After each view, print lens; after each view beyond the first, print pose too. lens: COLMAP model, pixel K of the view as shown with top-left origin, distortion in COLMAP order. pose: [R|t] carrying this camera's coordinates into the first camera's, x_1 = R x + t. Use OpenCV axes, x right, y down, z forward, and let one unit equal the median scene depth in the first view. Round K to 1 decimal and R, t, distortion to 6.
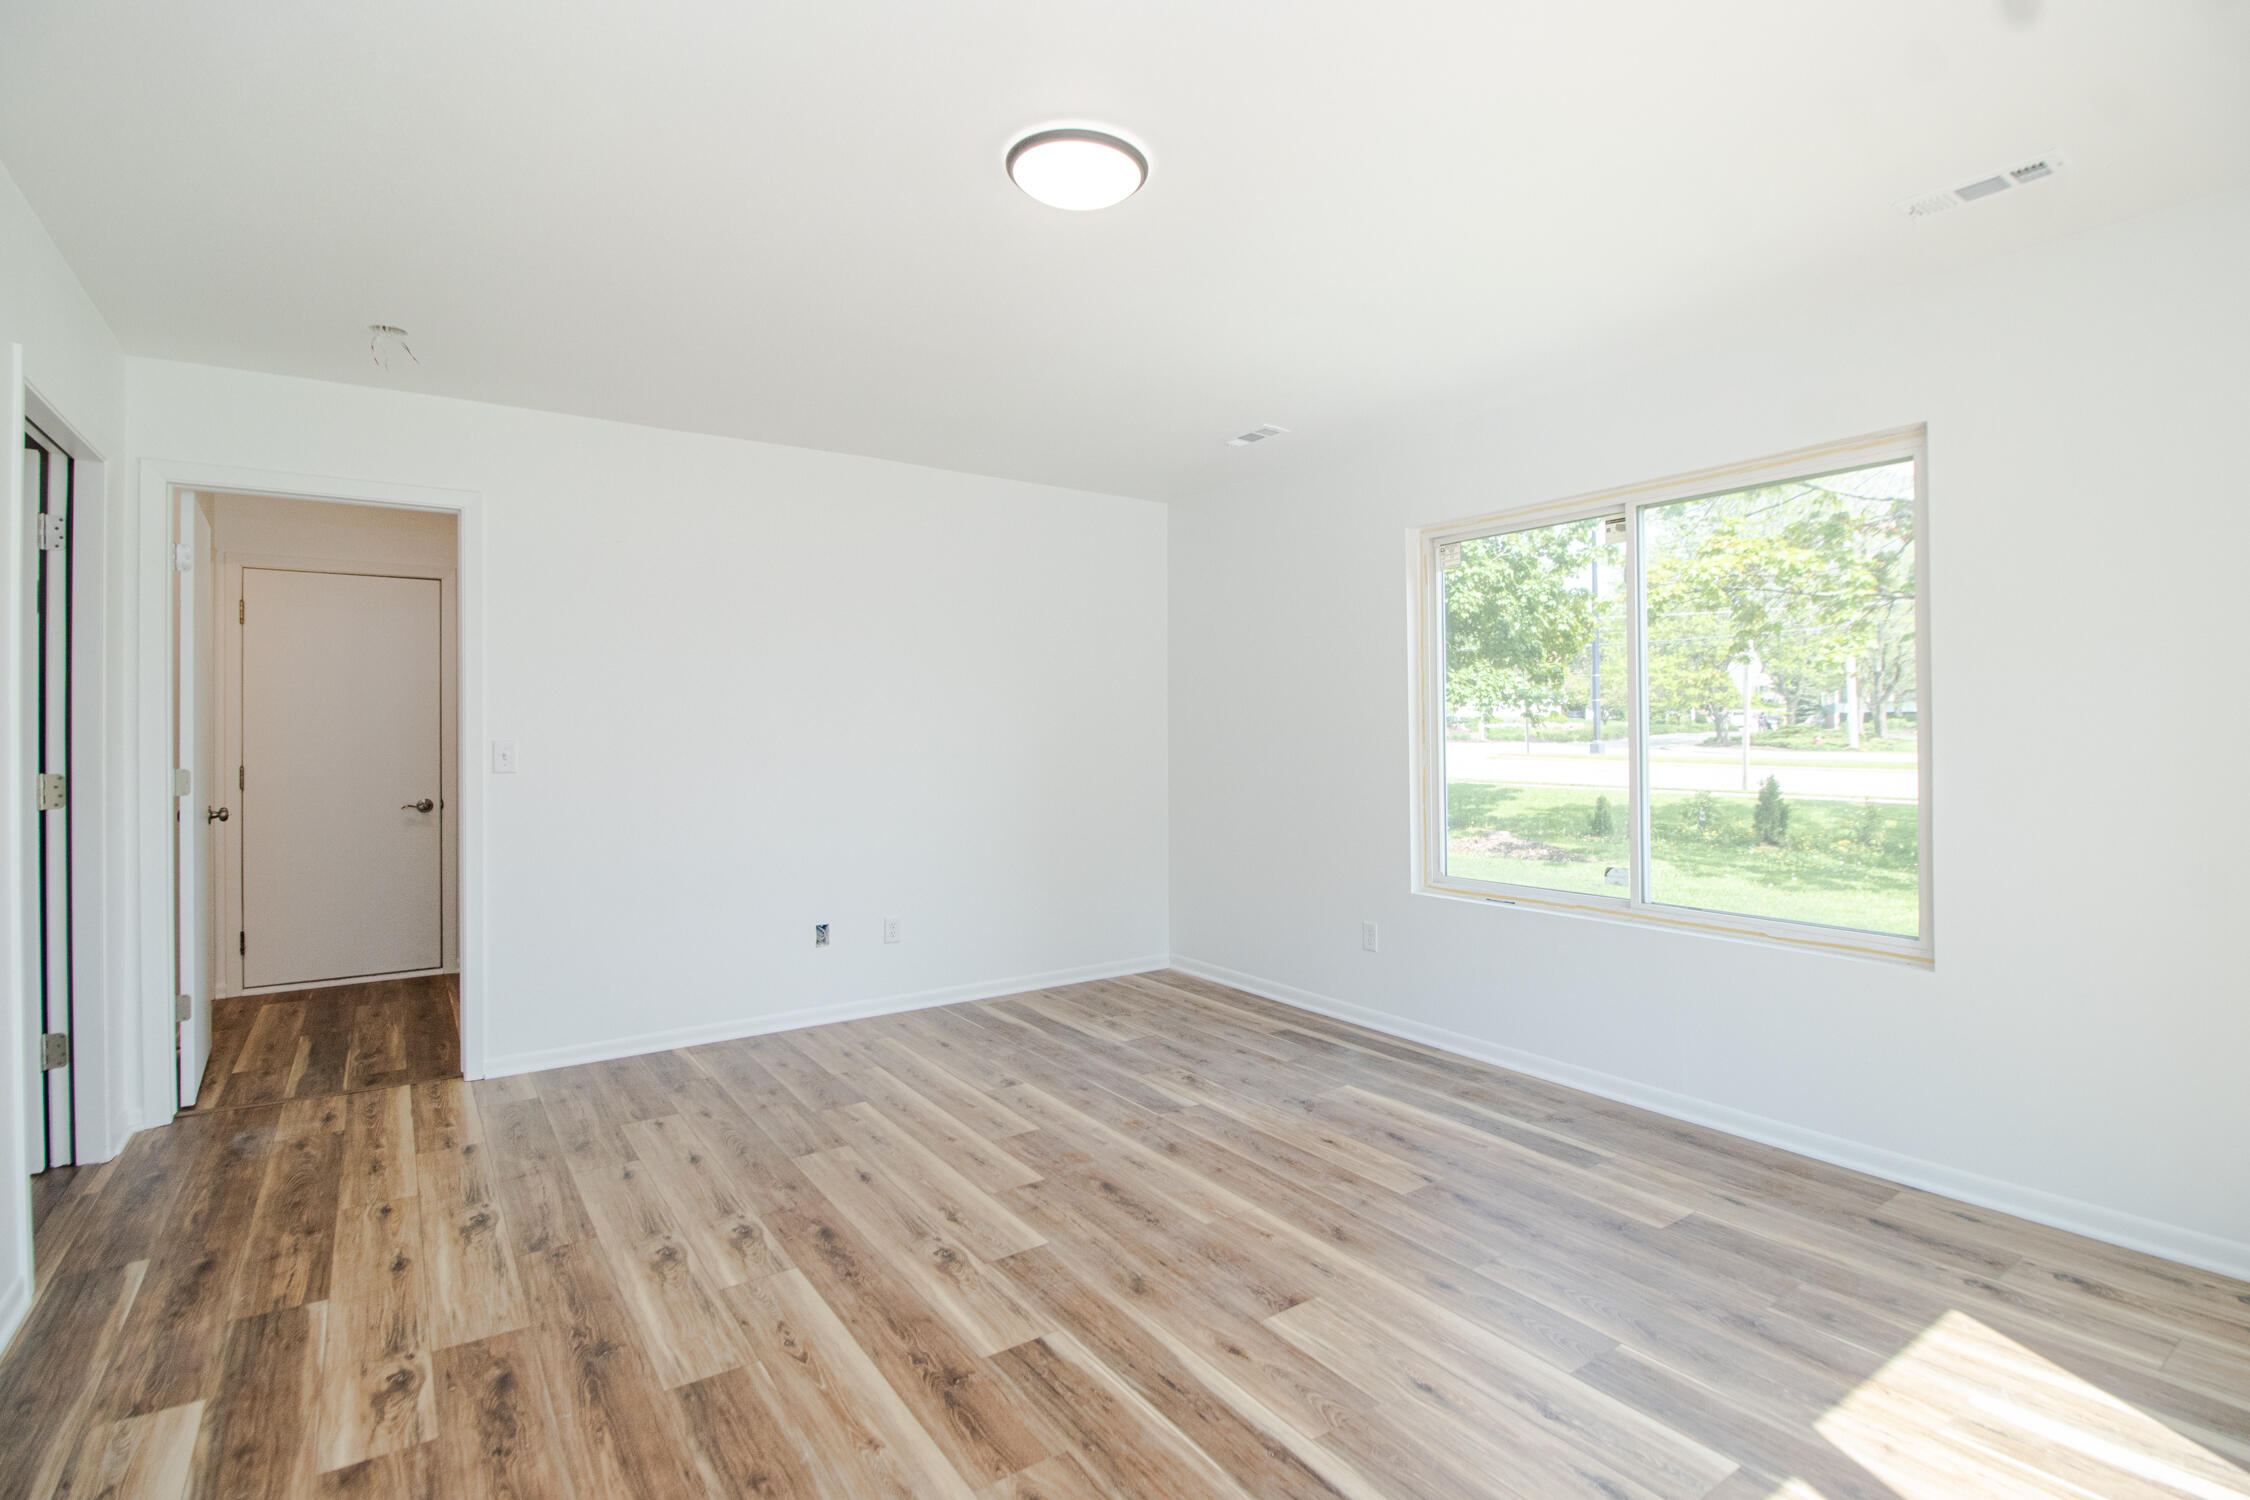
lens RADIAL K [[1061.1, 0, 1123.0], [0, 1061.1, 723.3], [0, 0, 1]] dist [-0.000171, -0.014094]
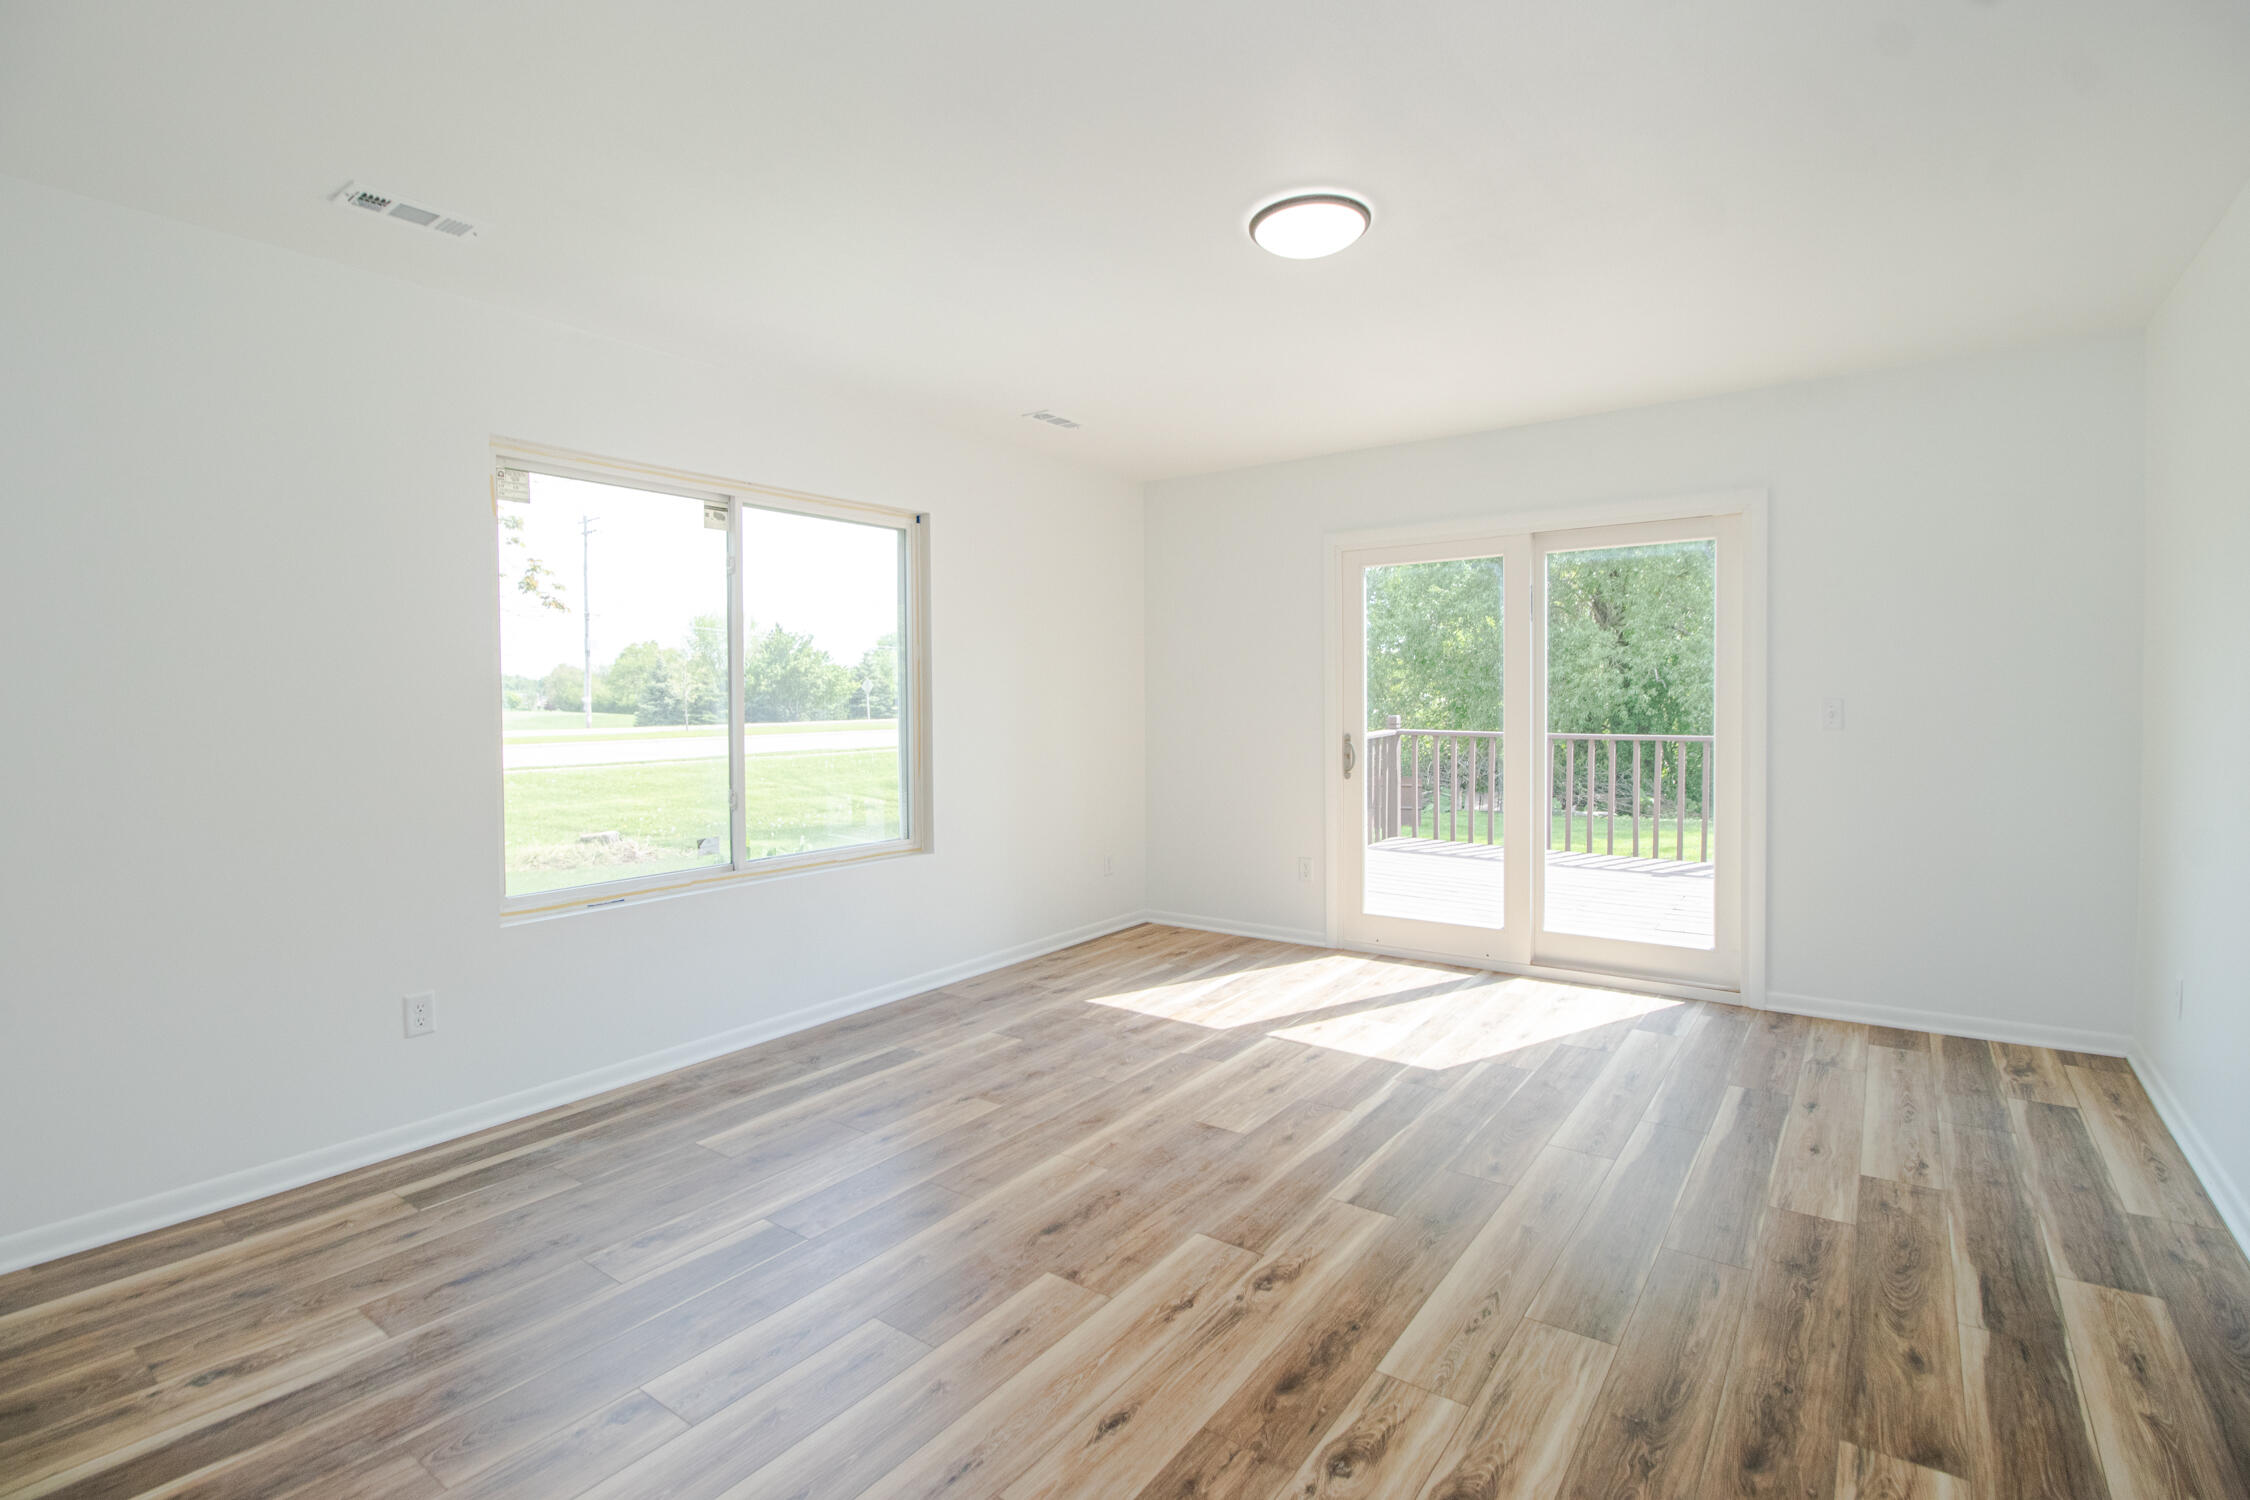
lens RADIAL K [[1061.1, 0, 1123.0], [0, 1061.1, 723.3], [0, 0, 1]] dist [-0.000171, -0.014094]
pose [[-0.329818, -0.015533, 0.943917, -0.914768], [0.004164, 0.999831, 0.017908, 0.007773], [-0.944035, 0.009837, -0.329697, 1.325598]]
